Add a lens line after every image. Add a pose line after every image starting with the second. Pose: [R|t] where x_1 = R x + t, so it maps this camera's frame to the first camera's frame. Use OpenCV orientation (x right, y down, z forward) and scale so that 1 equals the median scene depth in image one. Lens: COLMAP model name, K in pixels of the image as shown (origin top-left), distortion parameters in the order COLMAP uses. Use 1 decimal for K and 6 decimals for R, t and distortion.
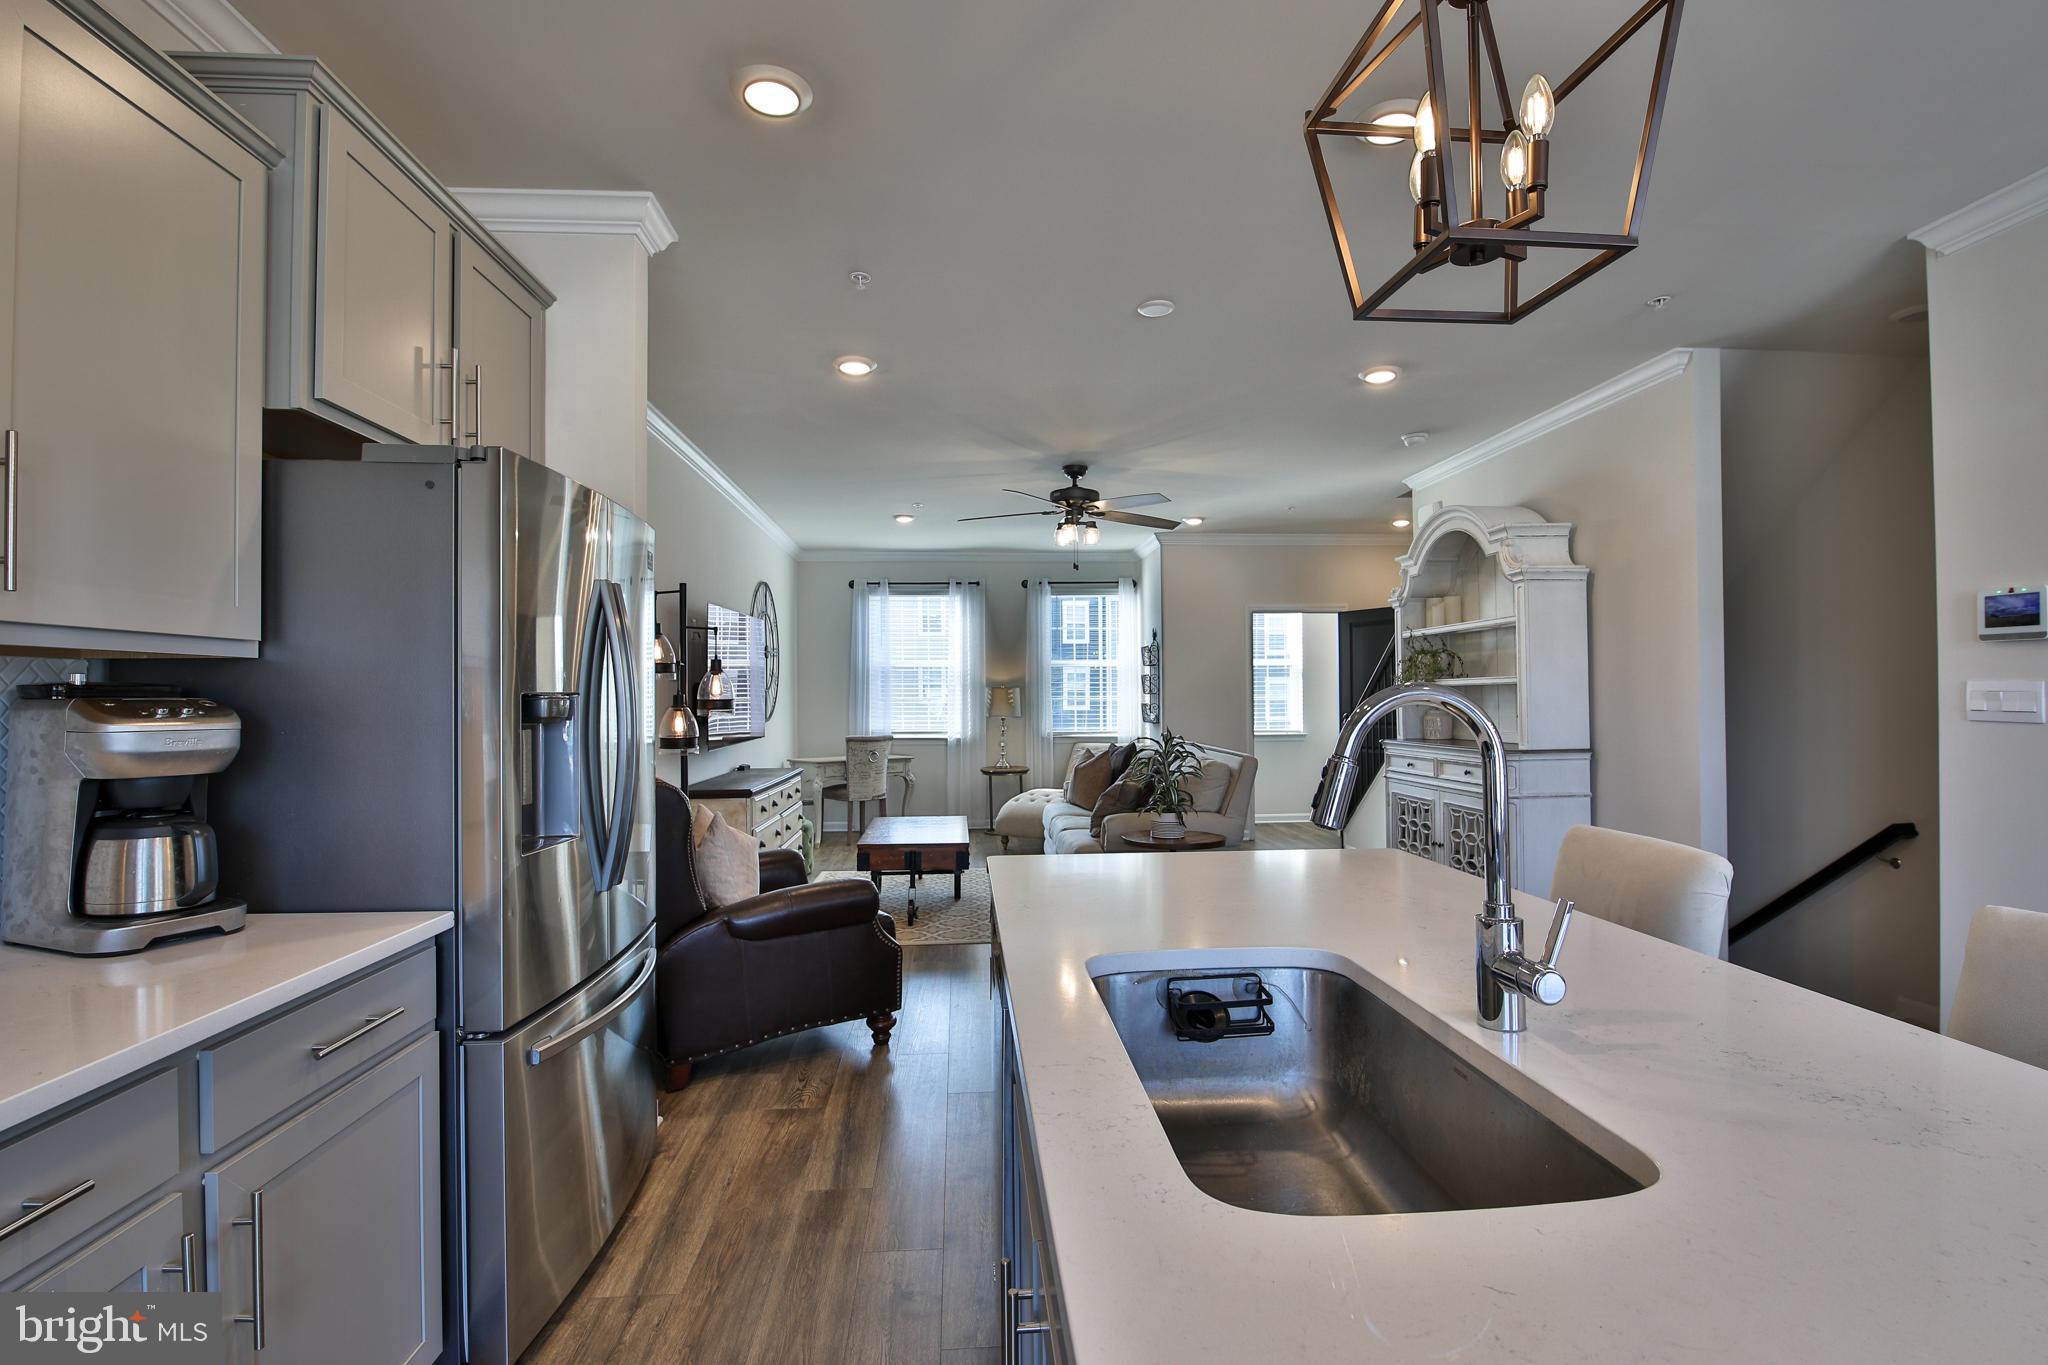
lens RADIAL K [[945.1, 0, 1074.5], [0, 945.1, 669.1], [0, 0, 1]] dist [-0.003118, -0.006296]
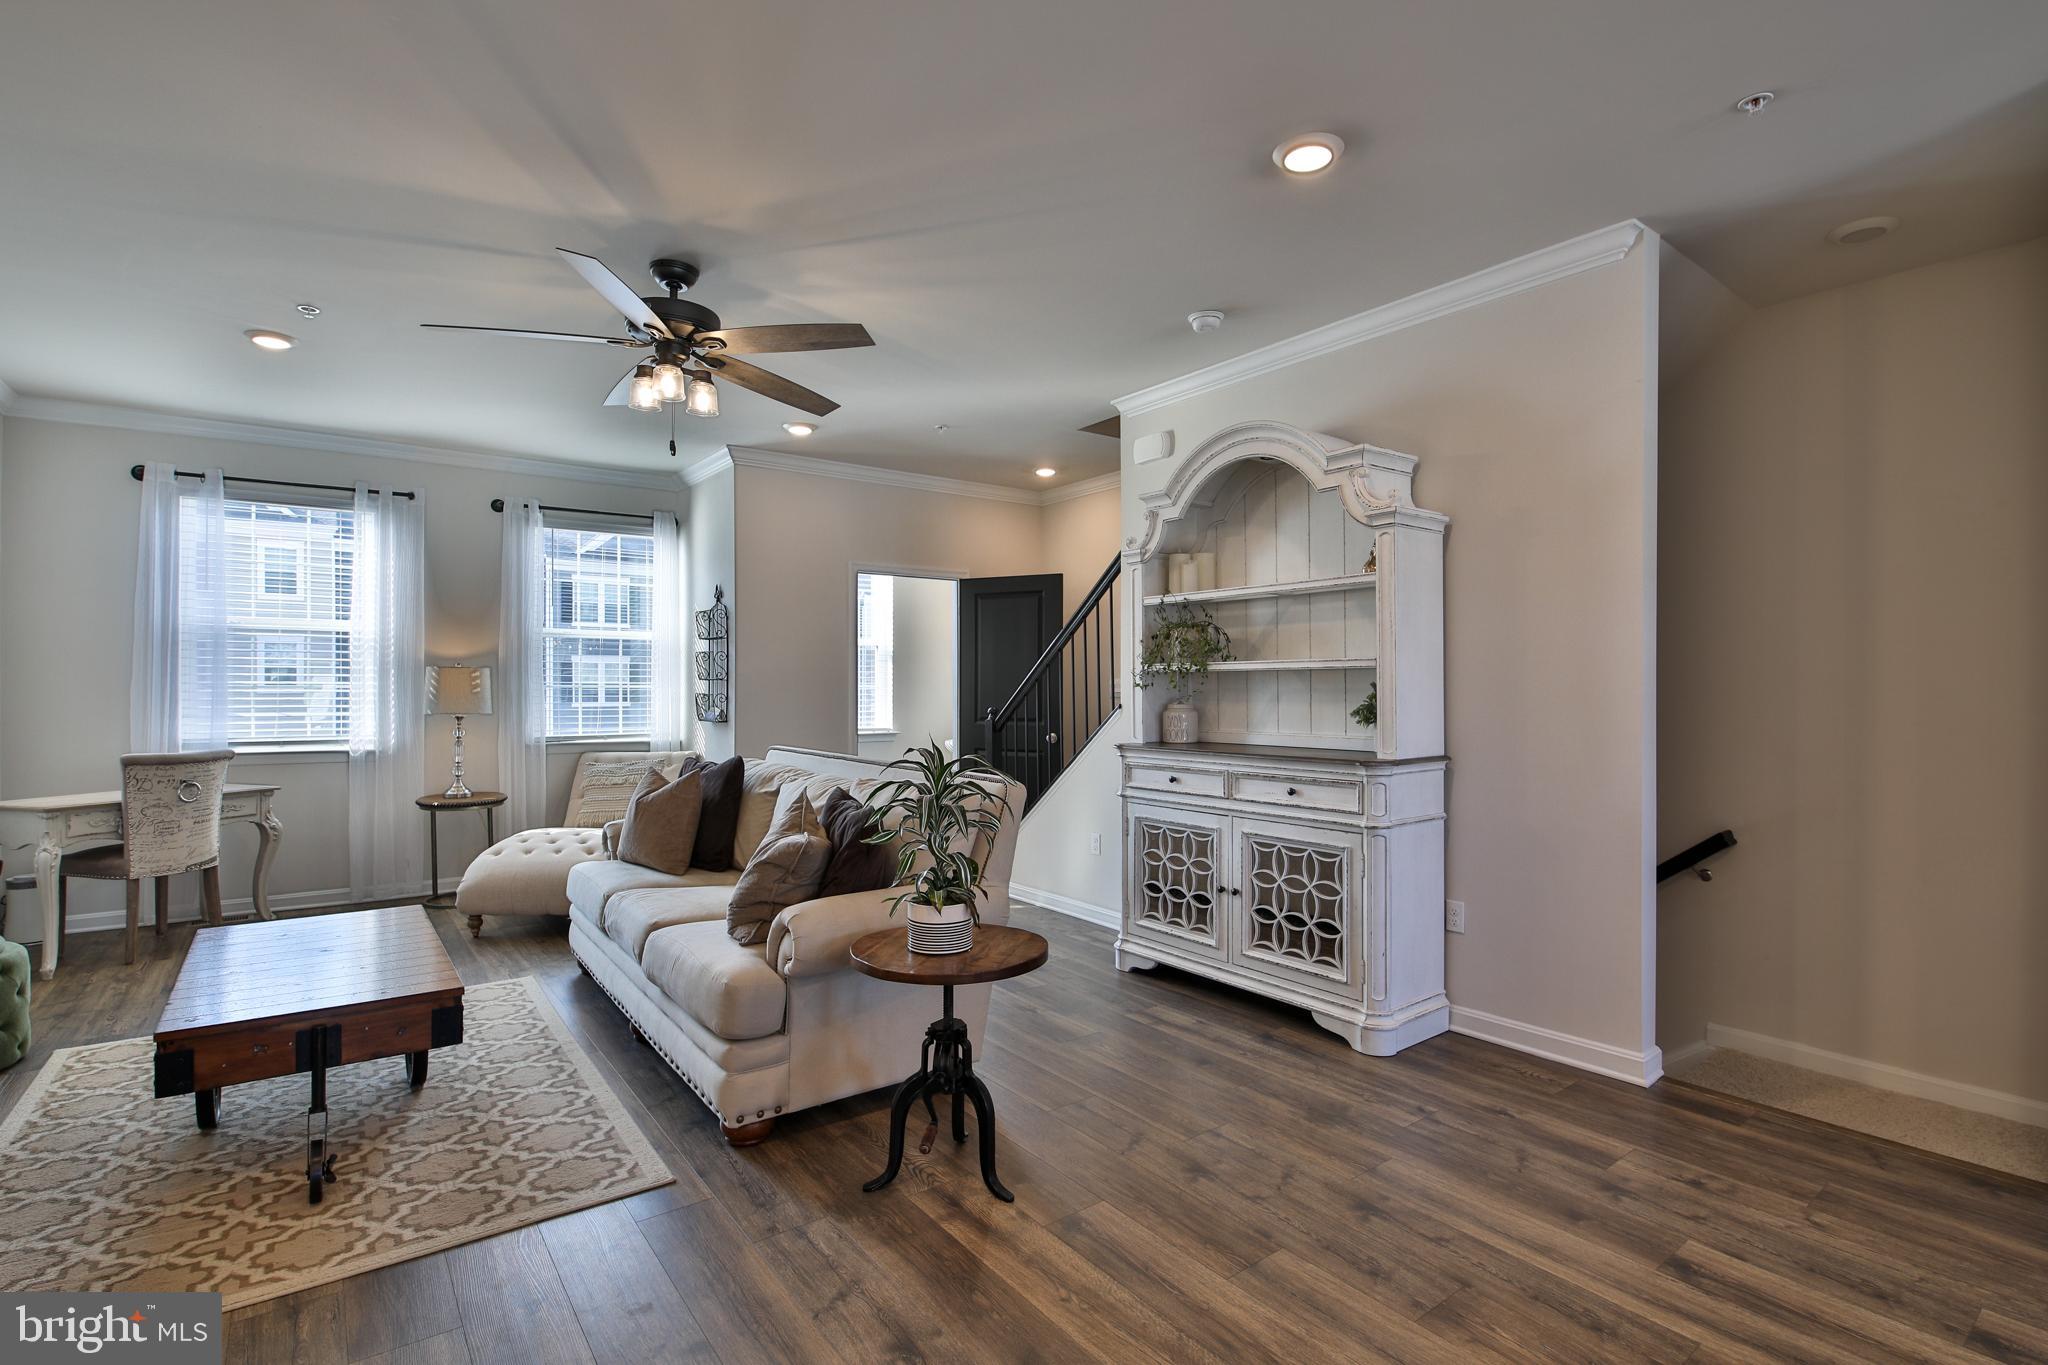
lens RADIAL K [[945.1, 0, 1054.0], [0, 945.1, 683.1], [0, 0, 1]] dist [-0.003118, -0.006296]
pose [[0.858407, 0.008658, 0.512895, -0.090366], [-0.021205, 0.999602, 0.018616, 0.015106], [-0.512530, -0.026856, 0.858249, 0.407140]]
